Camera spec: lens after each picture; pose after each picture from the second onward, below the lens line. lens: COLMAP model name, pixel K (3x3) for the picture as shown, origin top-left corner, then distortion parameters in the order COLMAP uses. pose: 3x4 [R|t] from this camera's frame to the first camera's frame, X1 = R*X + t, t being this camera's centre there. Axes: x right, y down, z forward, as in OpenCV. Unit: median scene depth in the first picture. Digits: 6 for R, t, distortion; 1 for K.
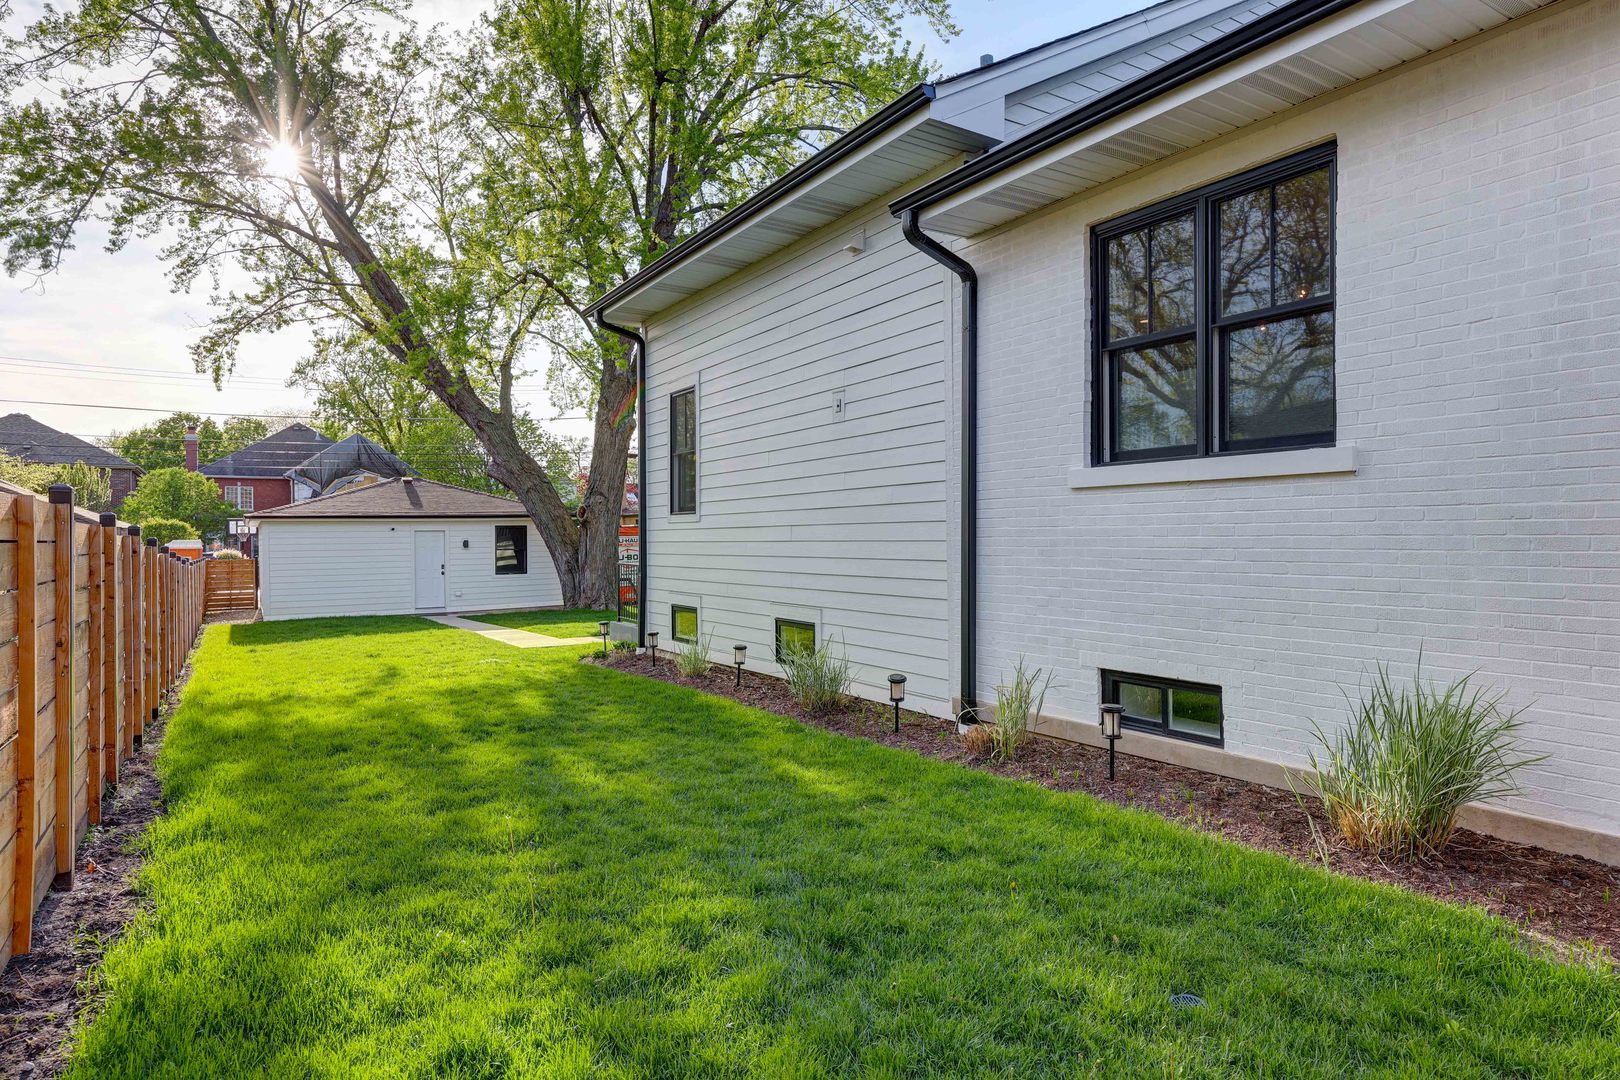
lens RADIAL K [[923.1, 0, 806.5], [0, 923.1, 533.7], [0, 0, 1]] dist [-0.004972, 0.001153]
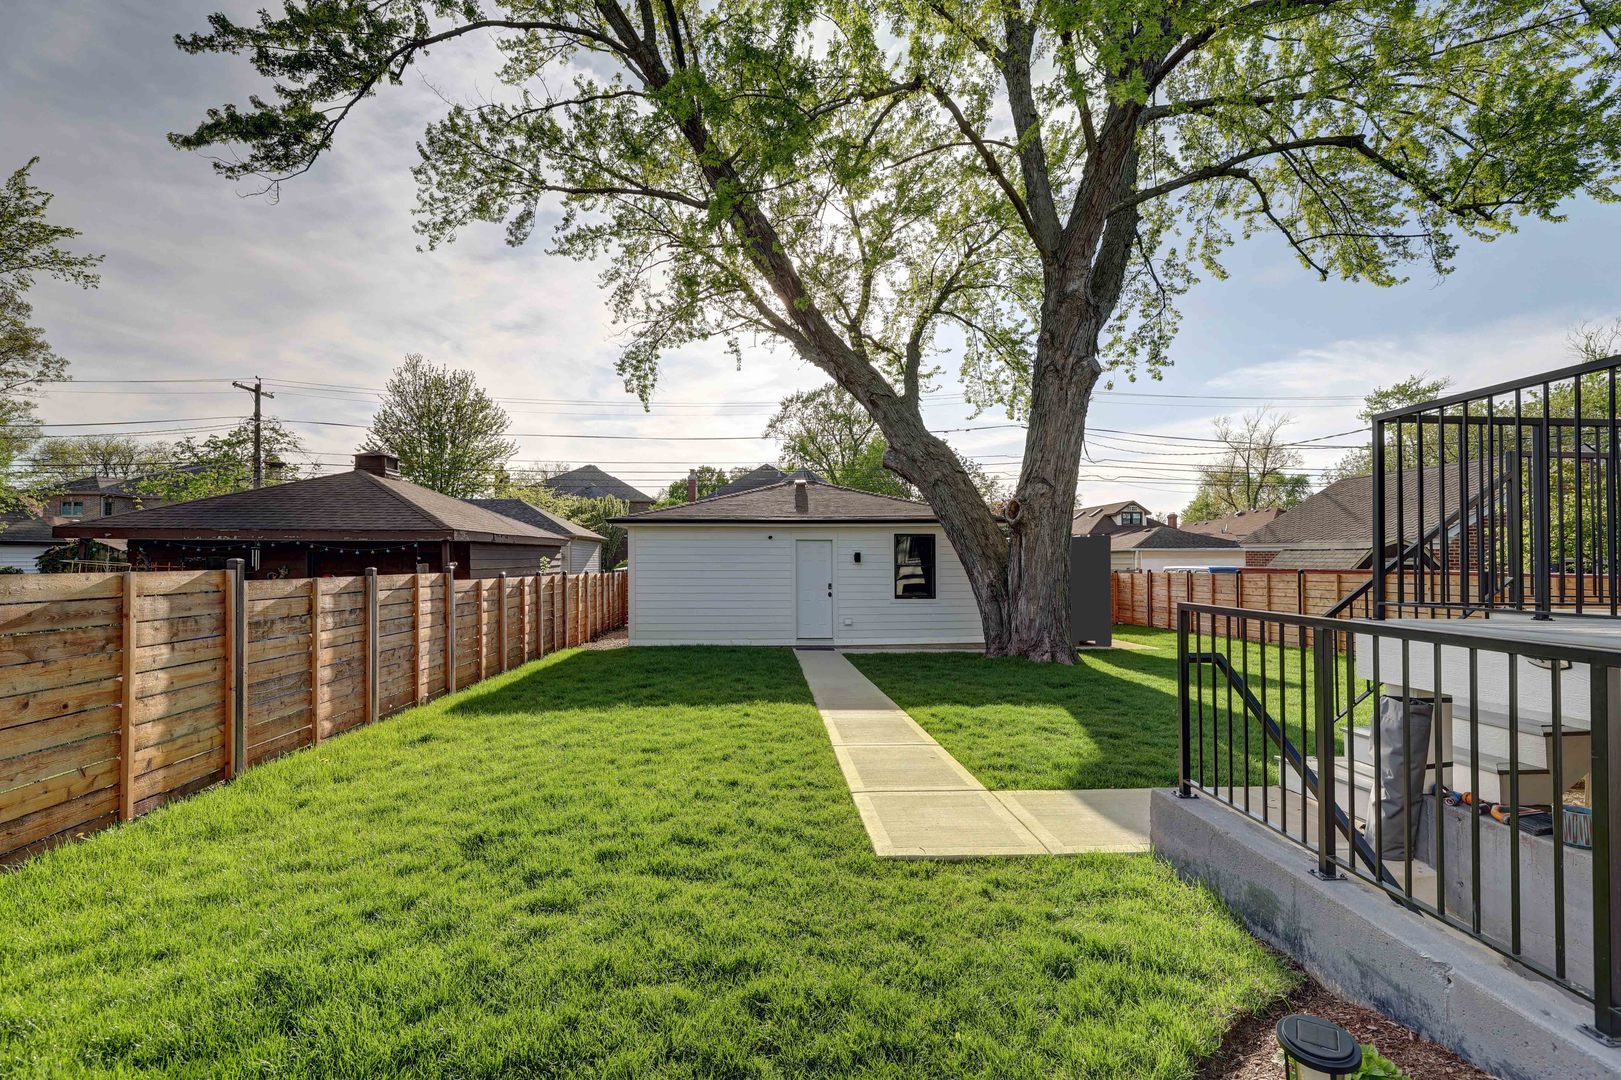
lens RADIAL K [[732.6, 0, 803.1], [0, 732.6, 544.8], [0, 0, 1]] dist [-0.000831, -0.000011]
pose [[0.882755, -0.003410, -0.469821, -0.103638], [-0.003562, 0.999896, -0.013950, 0.007509], [0.469820, 0.013988, 0.882651, 0.372468]]
